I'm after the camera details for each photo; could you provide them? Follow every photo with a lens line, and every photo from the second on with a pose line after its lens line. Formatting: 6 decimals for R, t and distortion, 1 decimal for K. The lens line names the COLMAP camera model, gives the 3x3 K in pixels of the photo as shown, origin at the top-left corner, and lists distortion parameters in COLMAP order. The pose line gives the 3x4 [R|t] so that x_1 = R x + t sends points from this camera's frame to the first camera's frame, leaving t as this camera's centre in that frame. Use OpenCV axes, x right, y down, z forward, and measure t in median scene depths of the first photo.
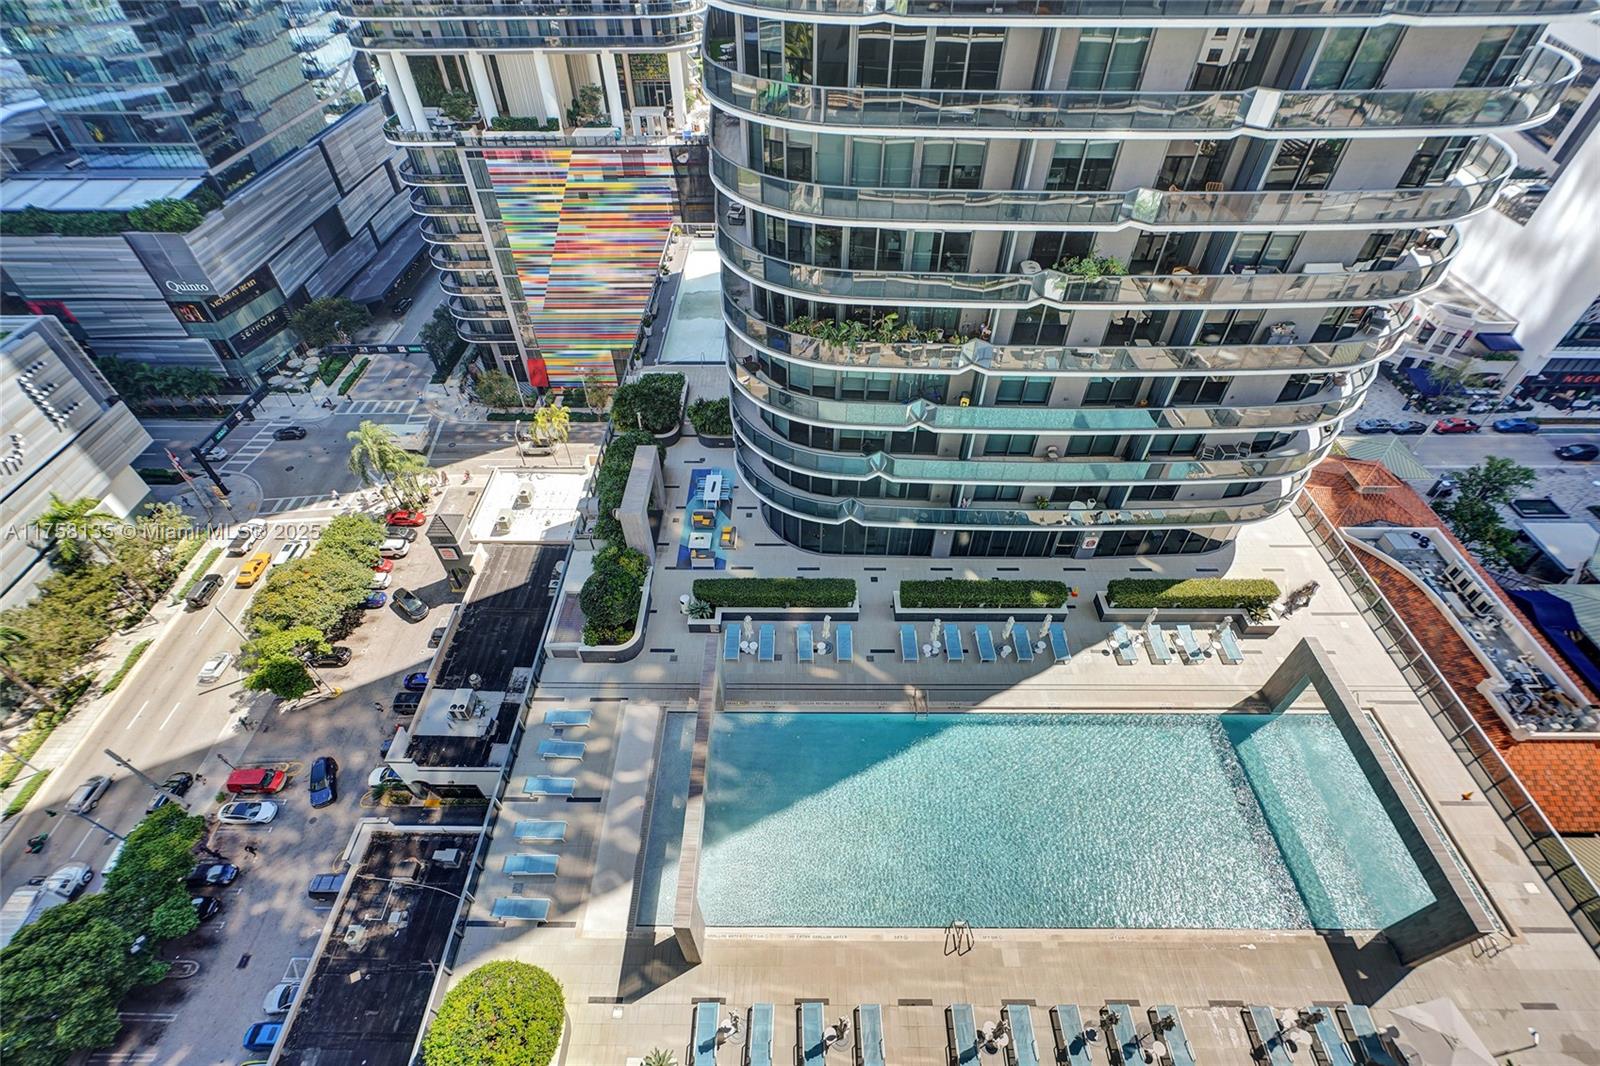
lens RADIAL K [[724.5, 0, 796.7], [0, 724.5, 540.2], [0, 0, 1]] dist [-0.012495, 0.006489]
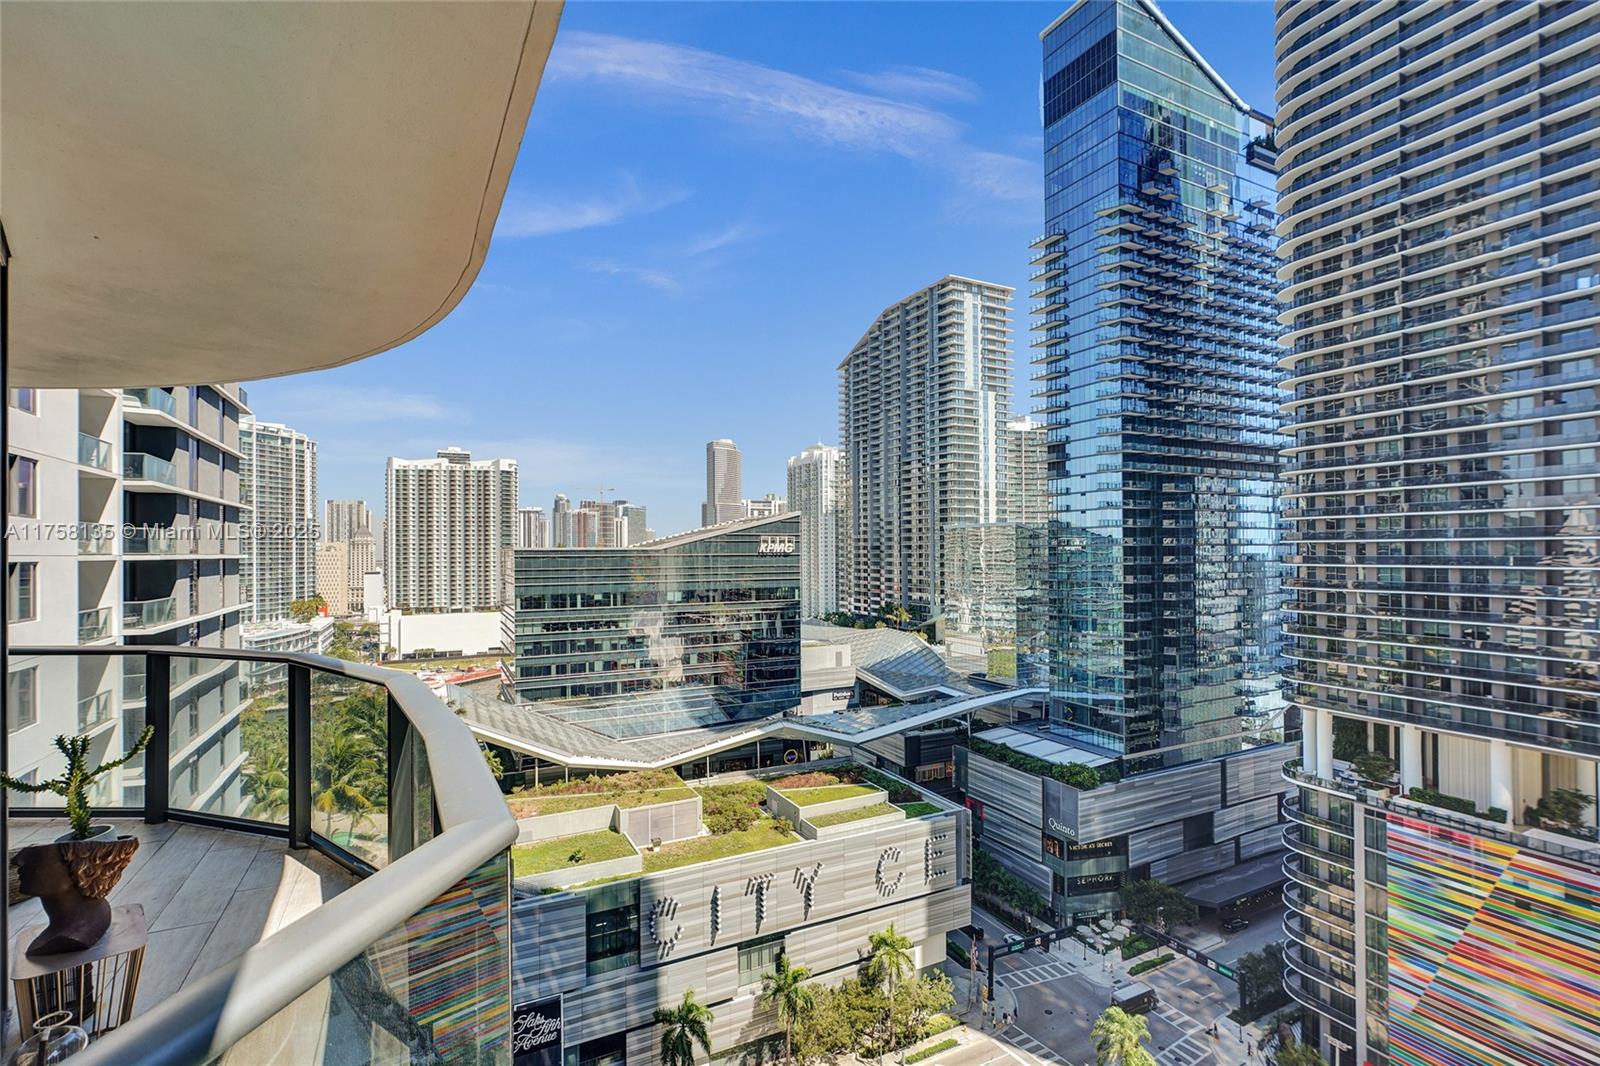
lens RADIAL K [[722.9, 0, 797.7], [0, 722.9, 545.5], [0, 0, 1]] dist [-0.015156, 0.008058]
pose [[0.461138, -0.004211, -0.887318, 0.029914], [-0.632557, 0.699720, -0.332060, -0.000477], [0.622273, 0.714405, 0.320004, -0.003334]]
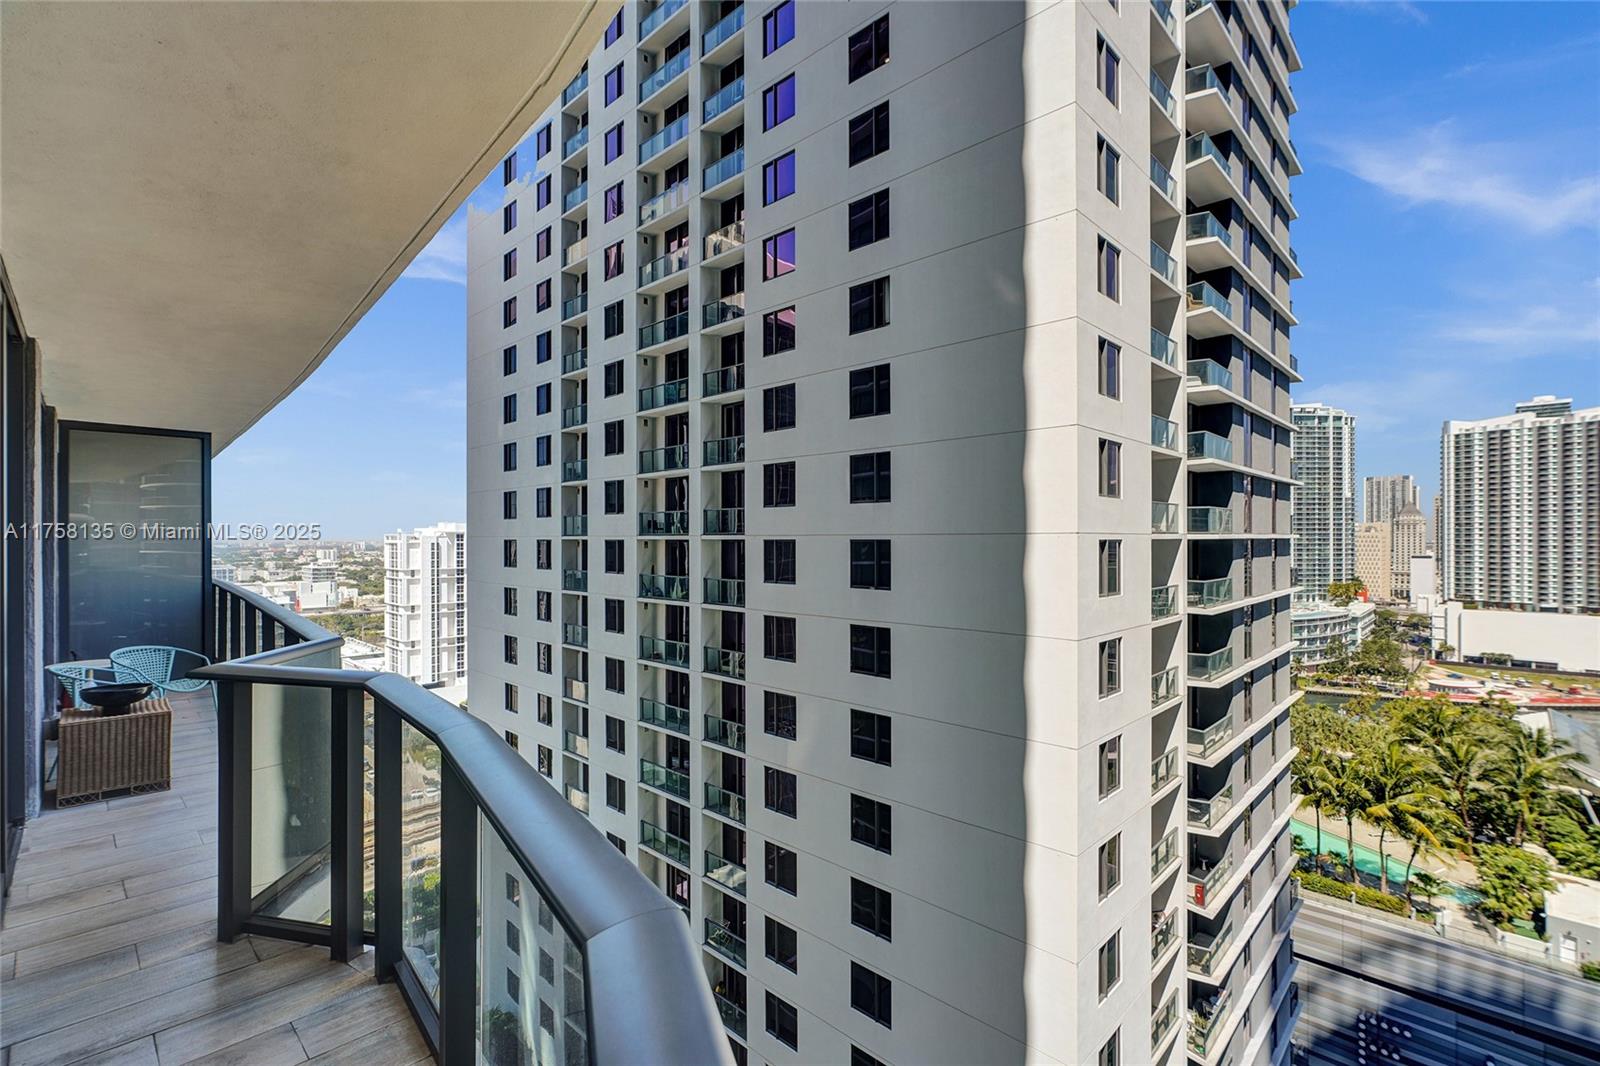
lens RADIAL K [[720.8, 0, 801.2], [0, 720.8, 537.6], [0, 0, 1]] dist [-0.003438, 0.000701]
pose [[-0.692643, 0.008220, -0.721233, -0.031269], [-0.512461, 0.698055, 0.500103, 0.013015], [0.507572, 0.715997, -0.479291, -0.015283]]
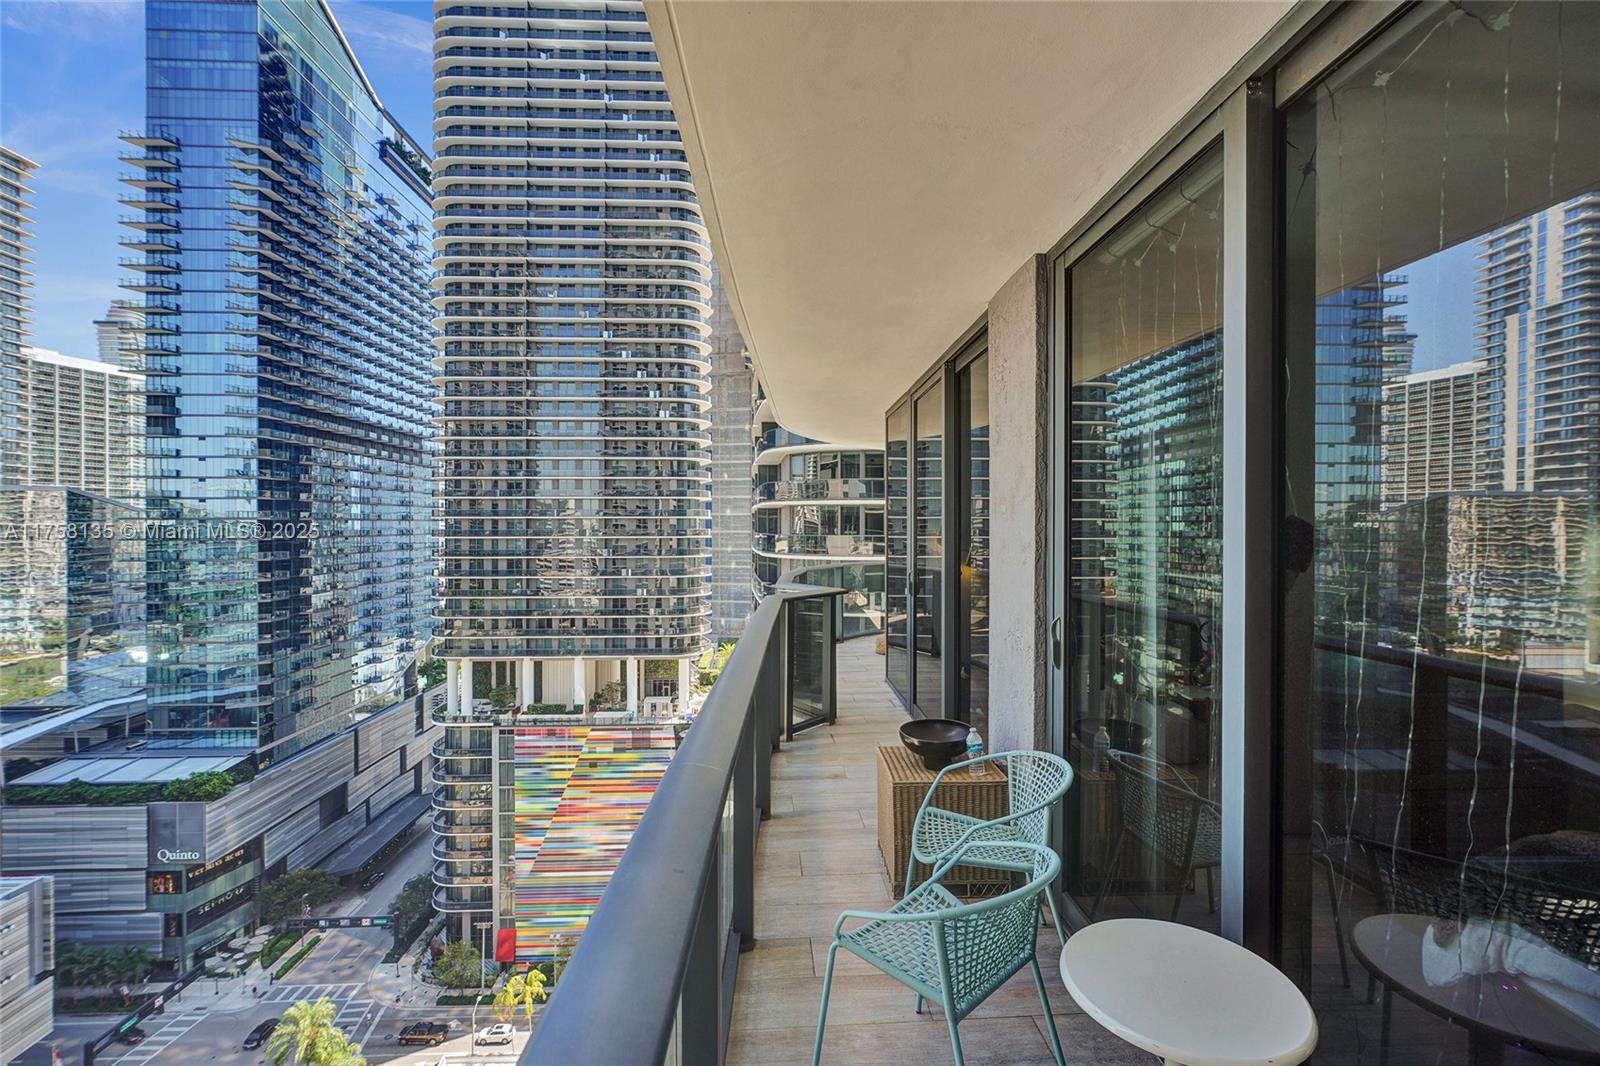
lens RADIAL K [[725.4, 0, 792.2], [0, 725.4, 523.9], [0, 0, 1]] dist [-0.015799, 0.008218]
pose [[0.998593, 0.004227, 0.052856, -0.042196], [0.034804, 0.699778, -0.713512, 0.083886], [-0.040004, 0.714348, 0.698647, -0.085586]]
